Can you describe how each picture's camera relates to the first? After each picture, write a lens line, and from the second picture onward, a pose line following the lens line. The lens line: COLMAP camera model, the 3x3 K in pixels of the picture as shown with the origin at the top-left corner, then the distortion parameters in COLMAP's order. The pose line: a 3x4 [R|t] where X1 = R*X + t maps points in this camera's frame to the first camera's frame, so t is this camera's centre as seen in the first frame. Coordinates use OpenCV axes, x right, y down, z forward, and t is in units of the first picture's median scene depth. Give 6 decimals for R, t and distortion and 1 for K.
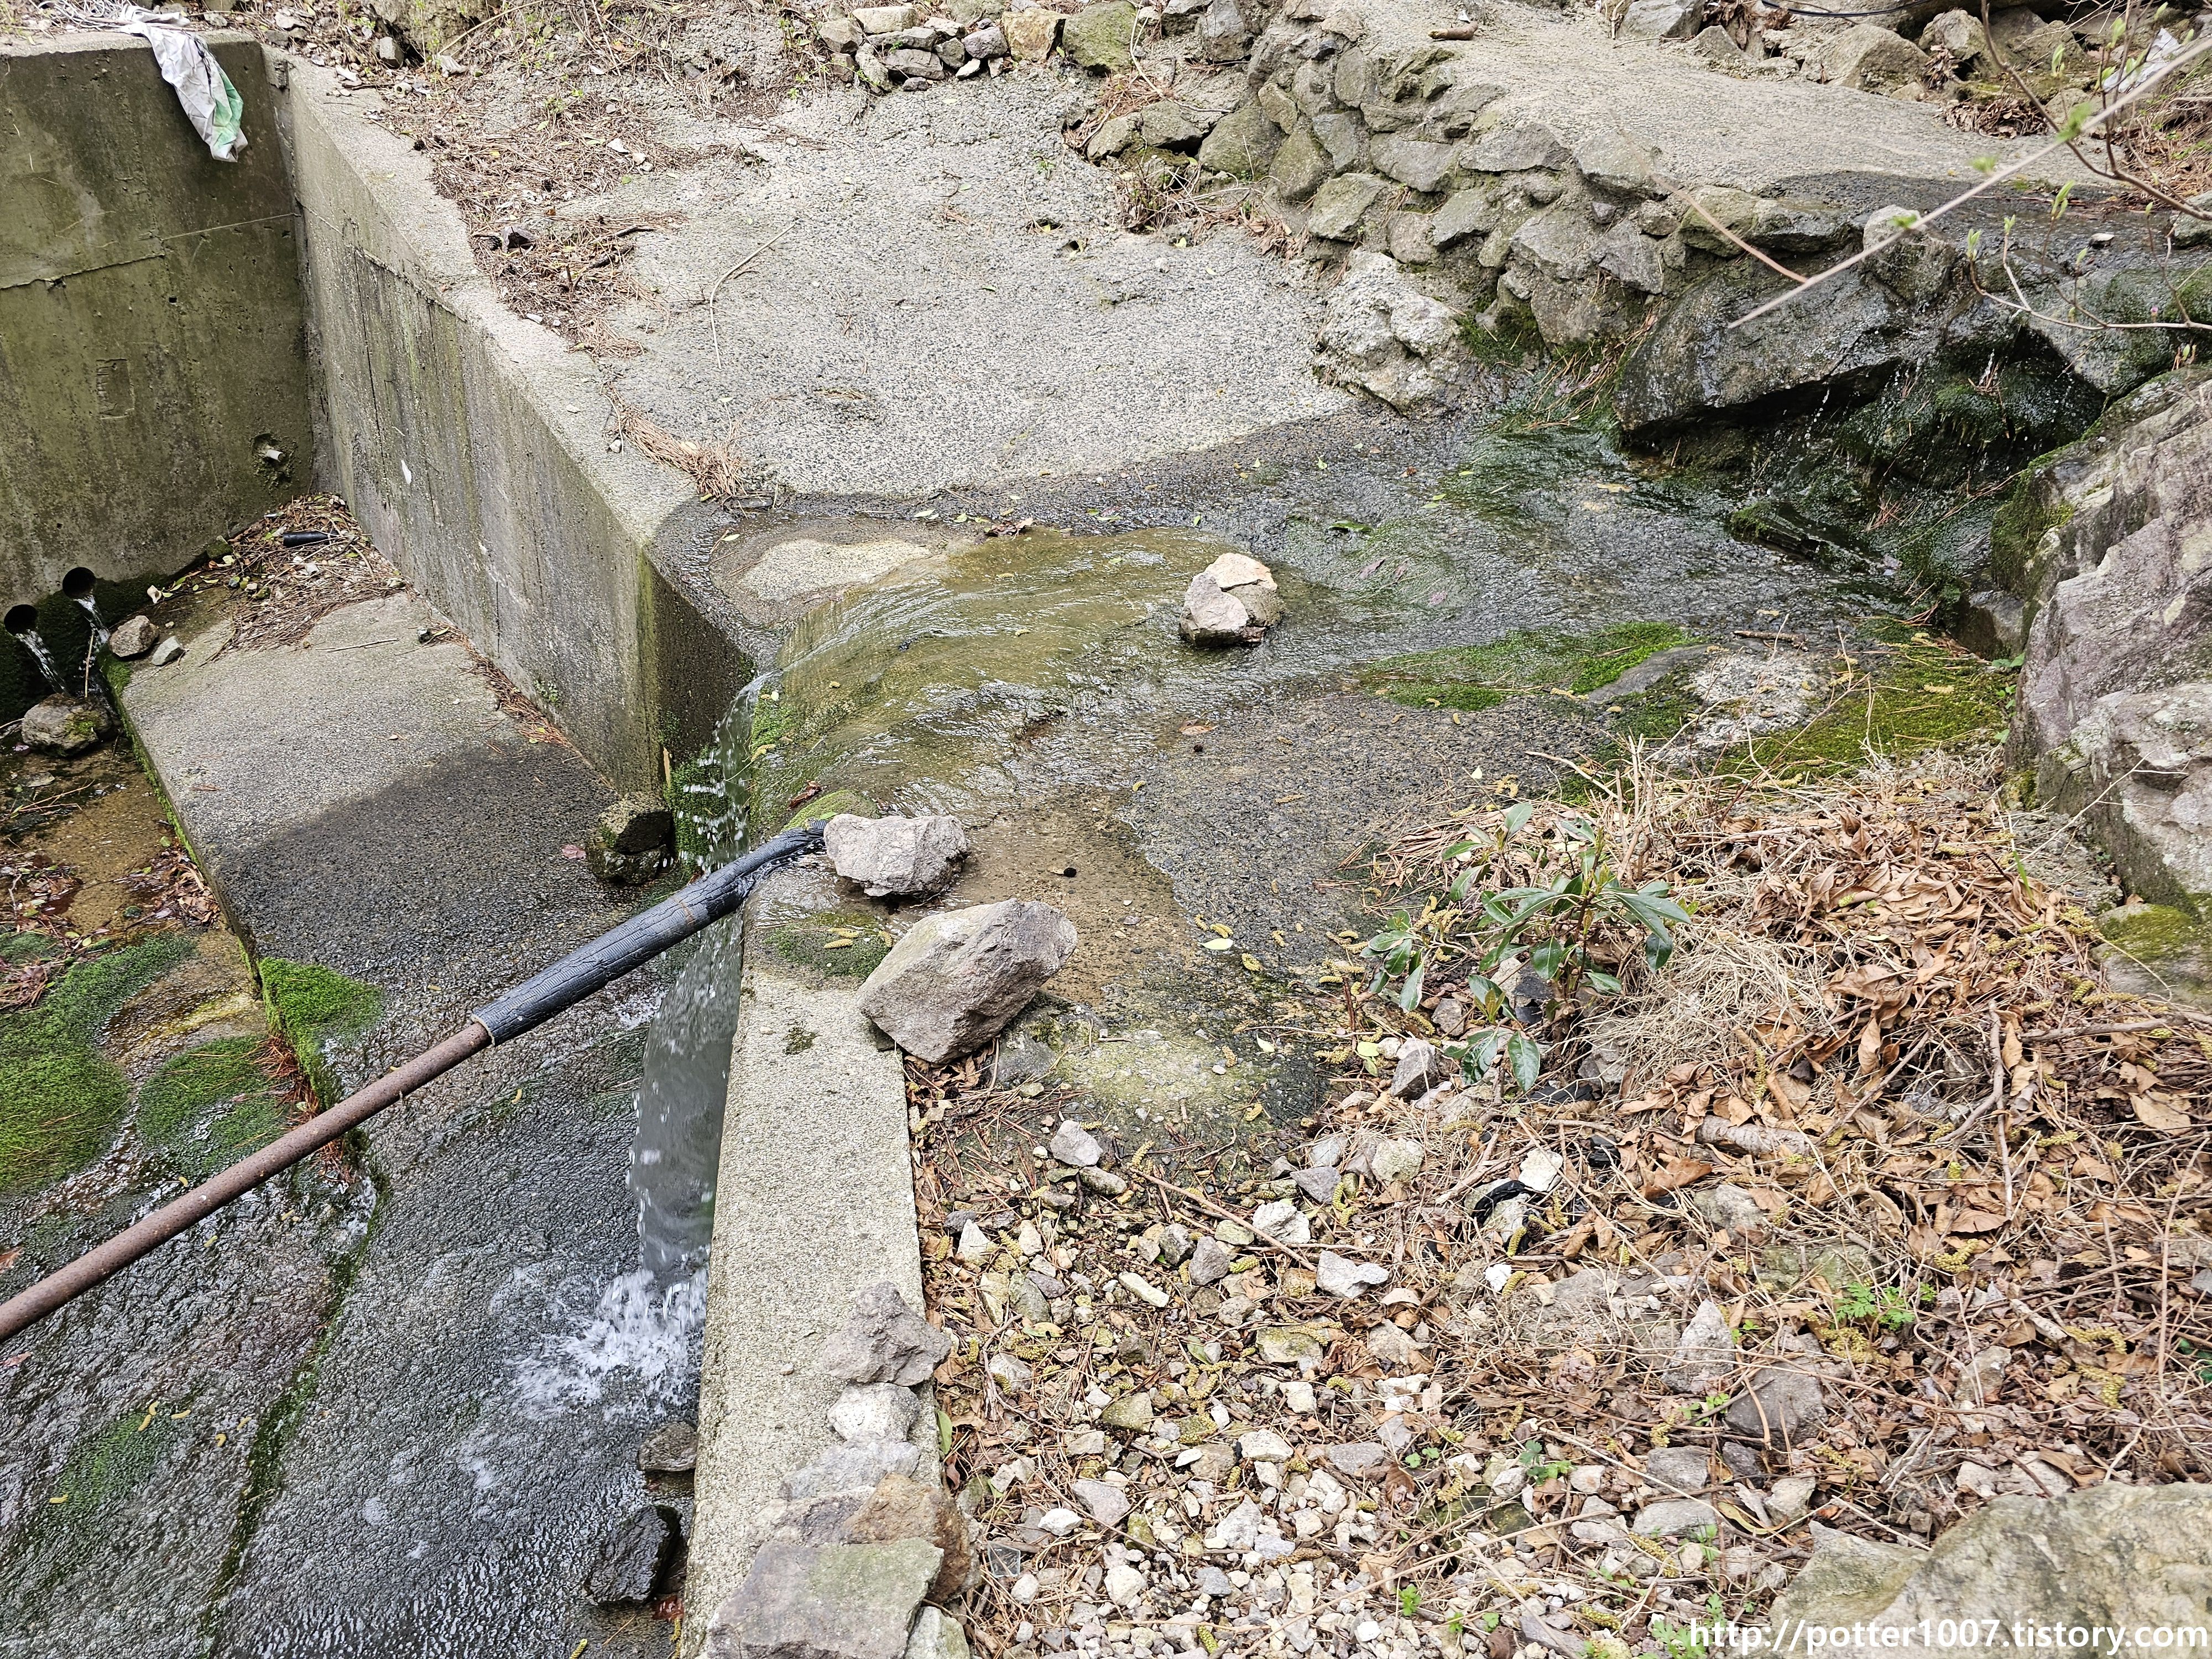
lens RADIAL K [[1481.0, 0, 1087.0], [0, 1481.0, 828.6], [0, 0, 1]] dist [0.041230, -0.028892]
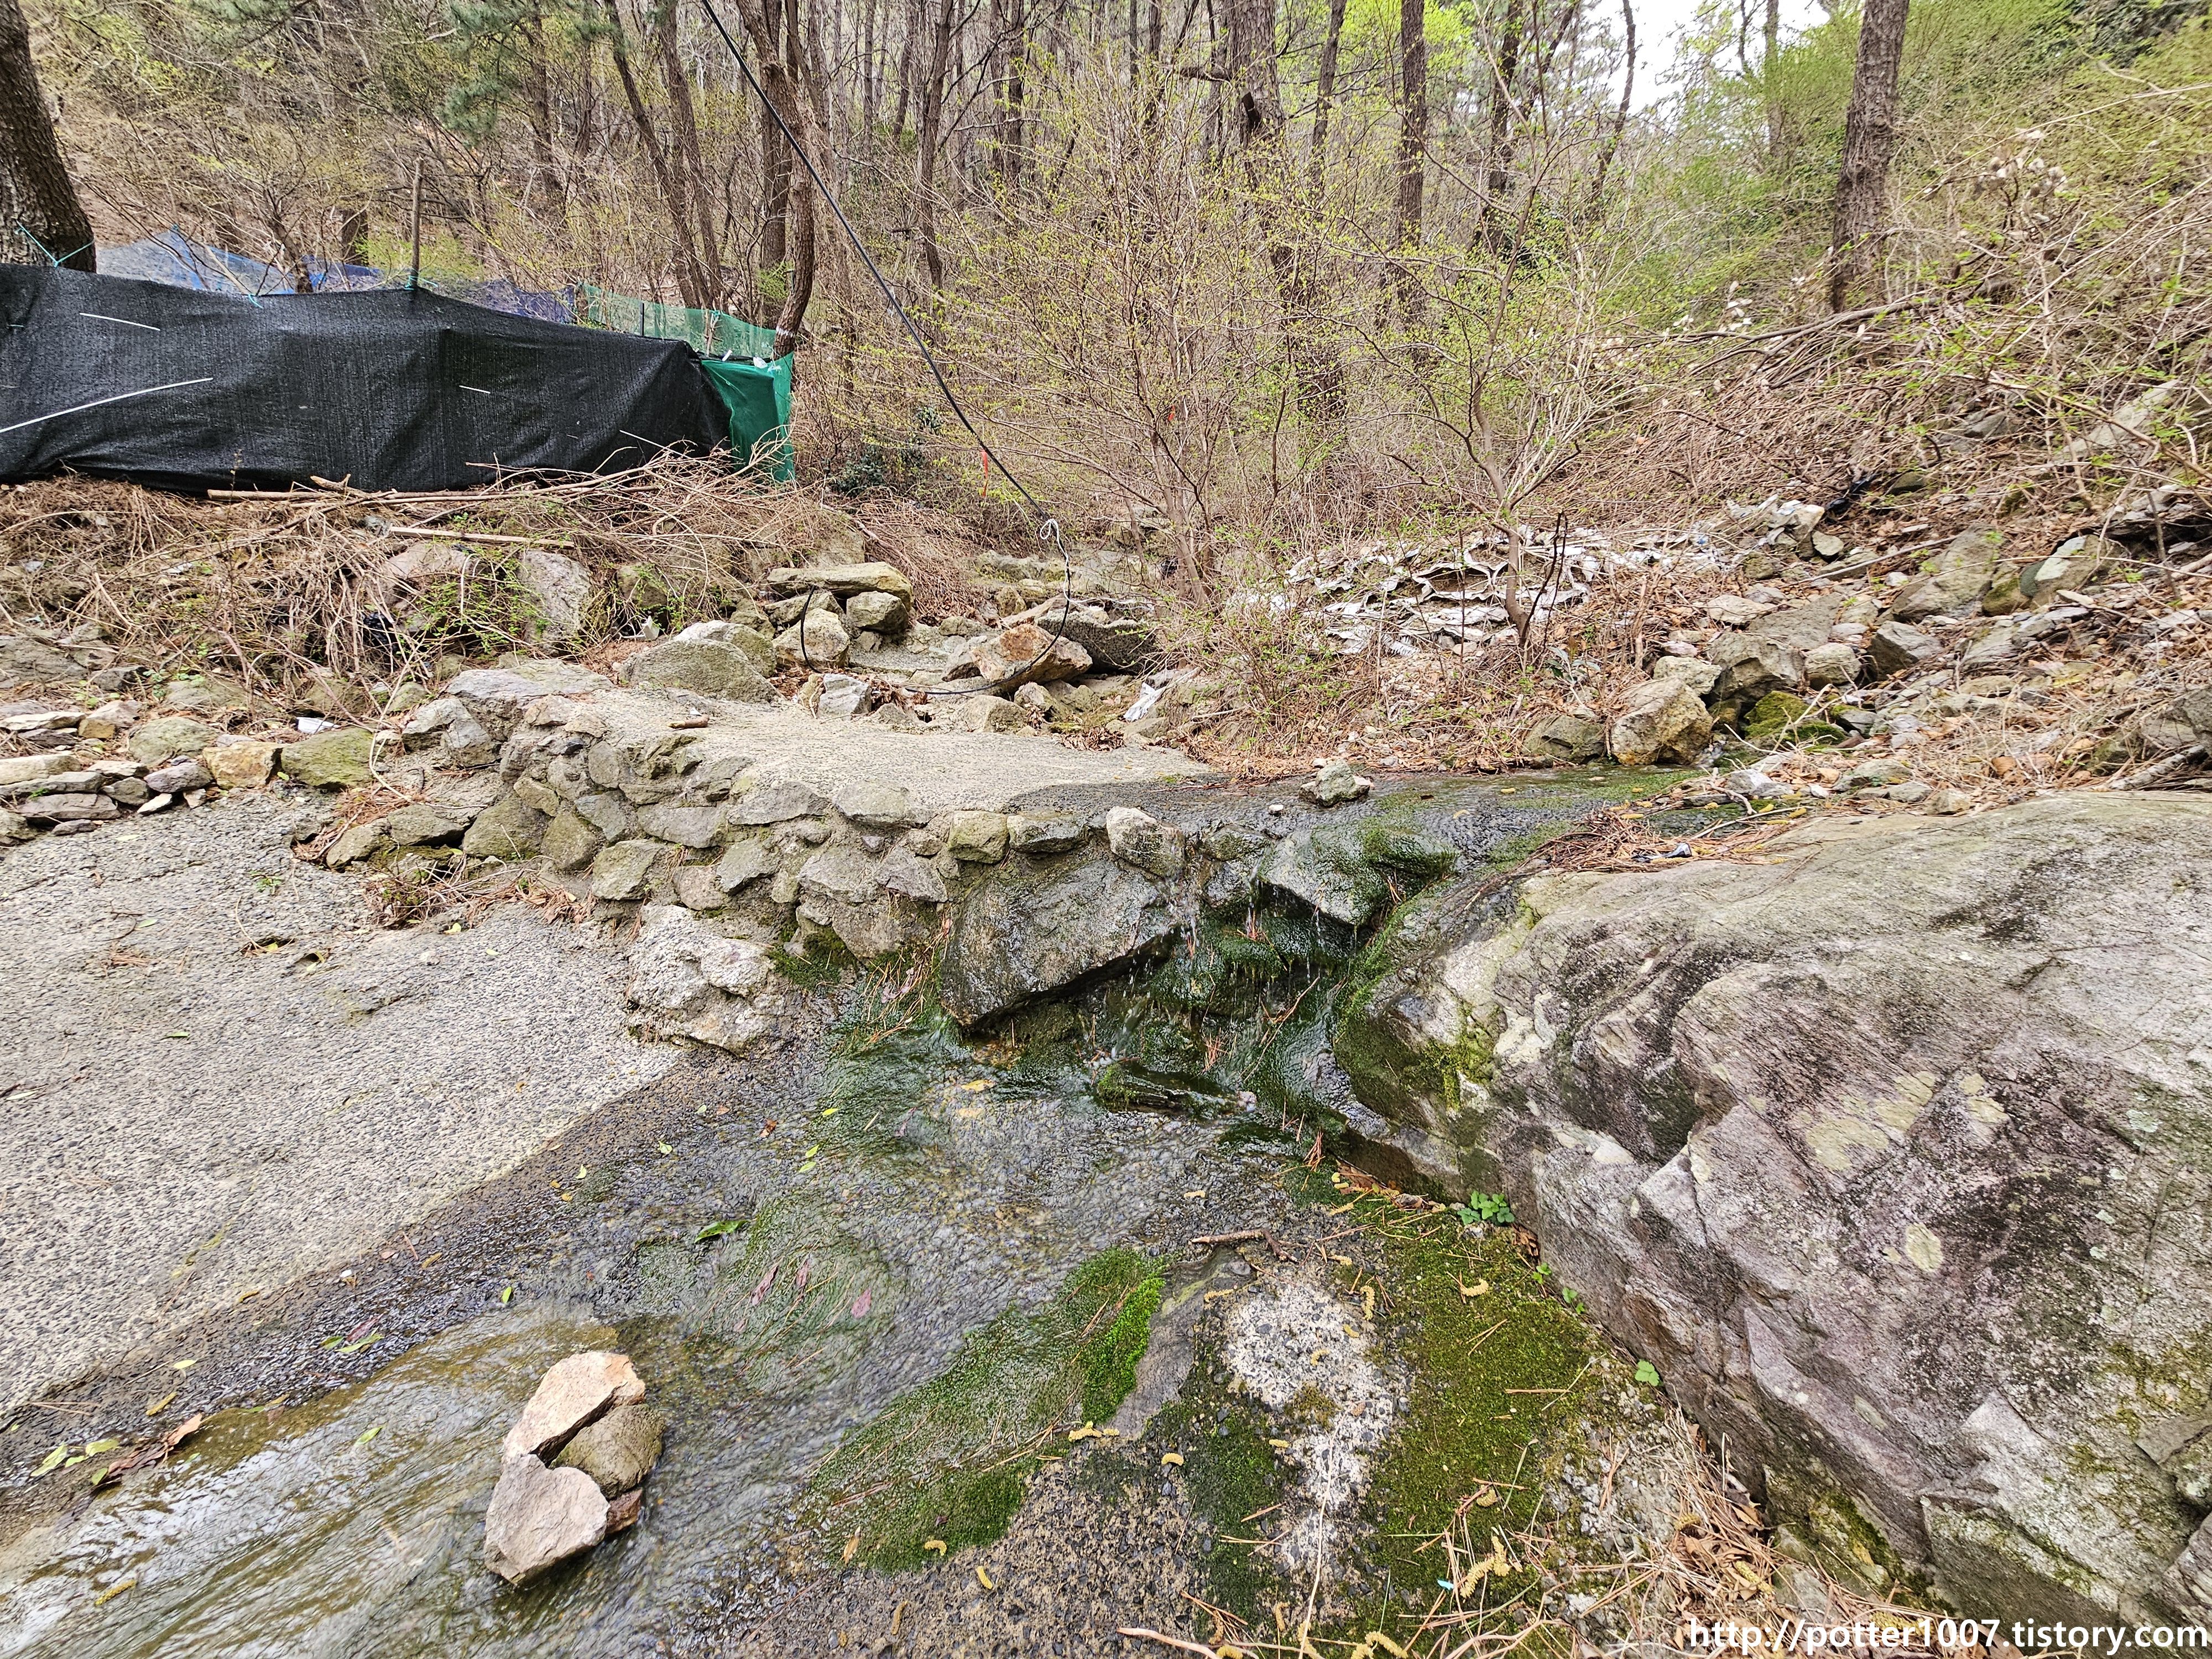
lens RADIAL K [[898.2, 0, 1094.4], [0, 898.2, 839.1], [0, 0, 1]] dist [0.002879, 0.001716]
pose [[0.793513, -0.164270, 0.585963, 0.067806], [0.362672, 0.900859, -0.238585, -0.166593], [-0.488677, 0.401832, 0.774419, 0.337079]]
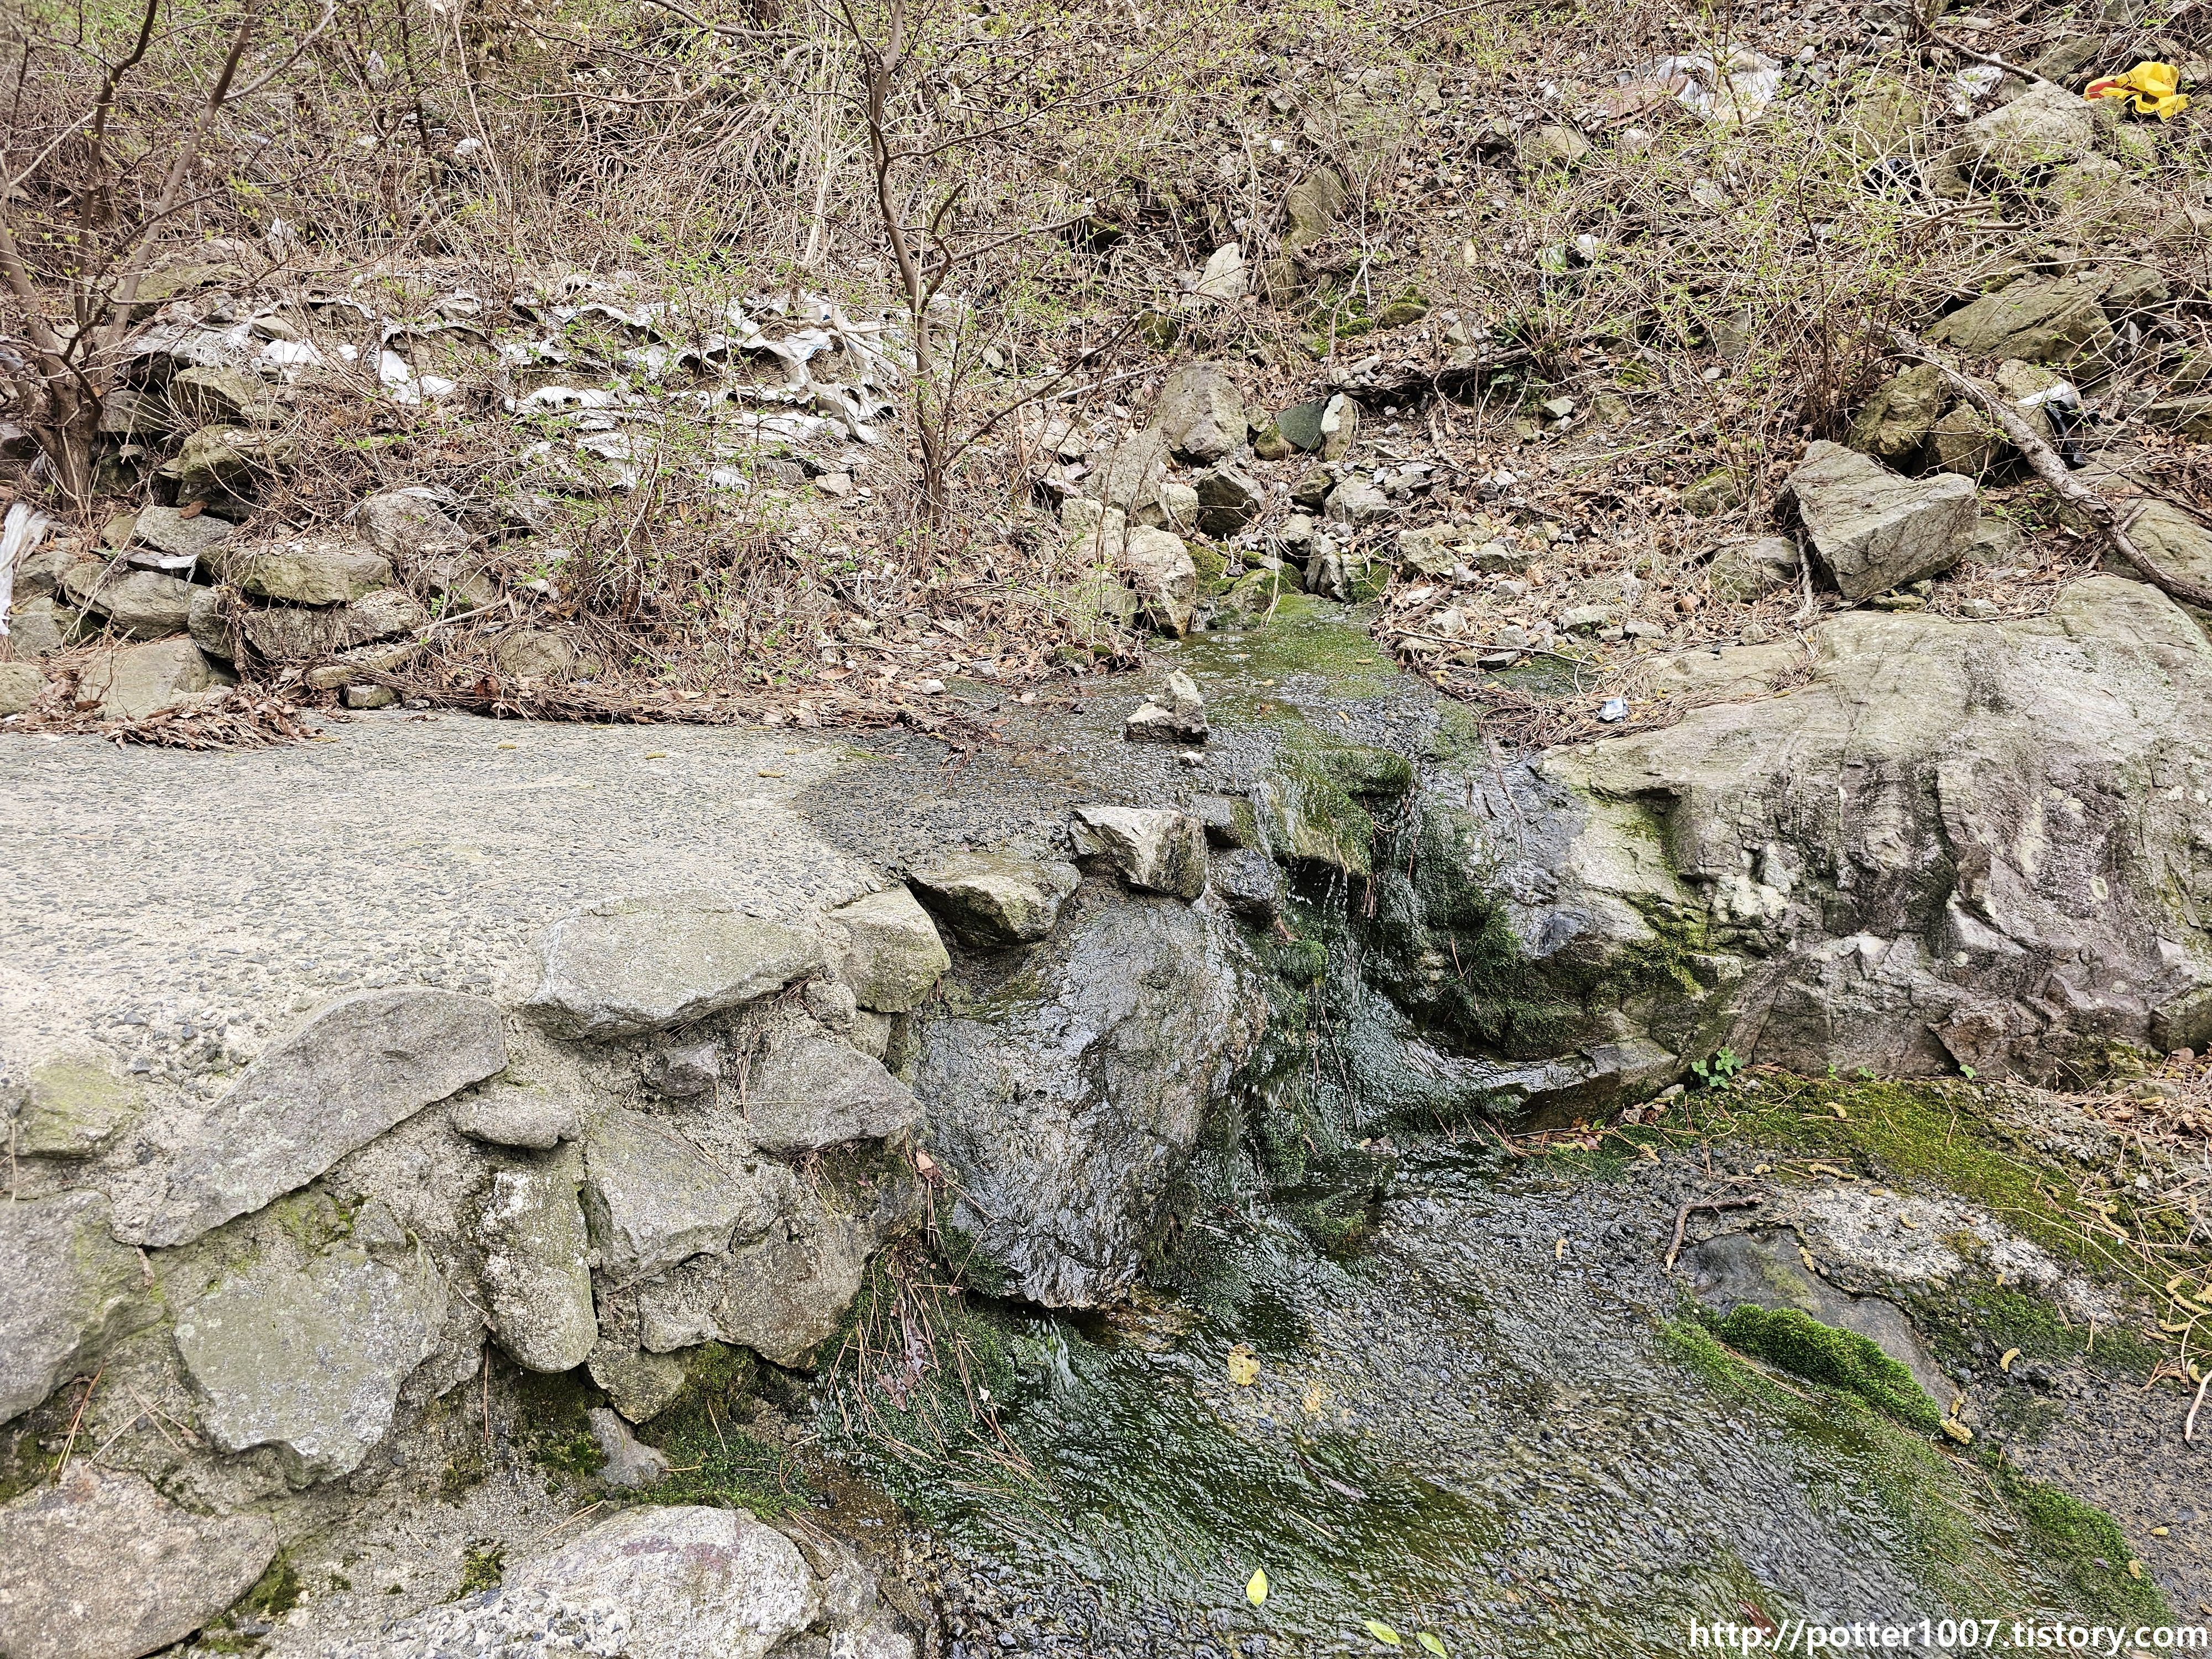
lens RADIAL K [[1481.0, 0, 1105.4], [0, 1481.0, 833.6], [0, 0, 1]] dist [0.041230, -0.028892]
pose [[-0.385995, -0.284645, 0.877488, -0.044809], [0.472023, 0.756313, 0.452974, -0.545493], [-0.792592, 0.589040, -0.157574, 0.848285]]
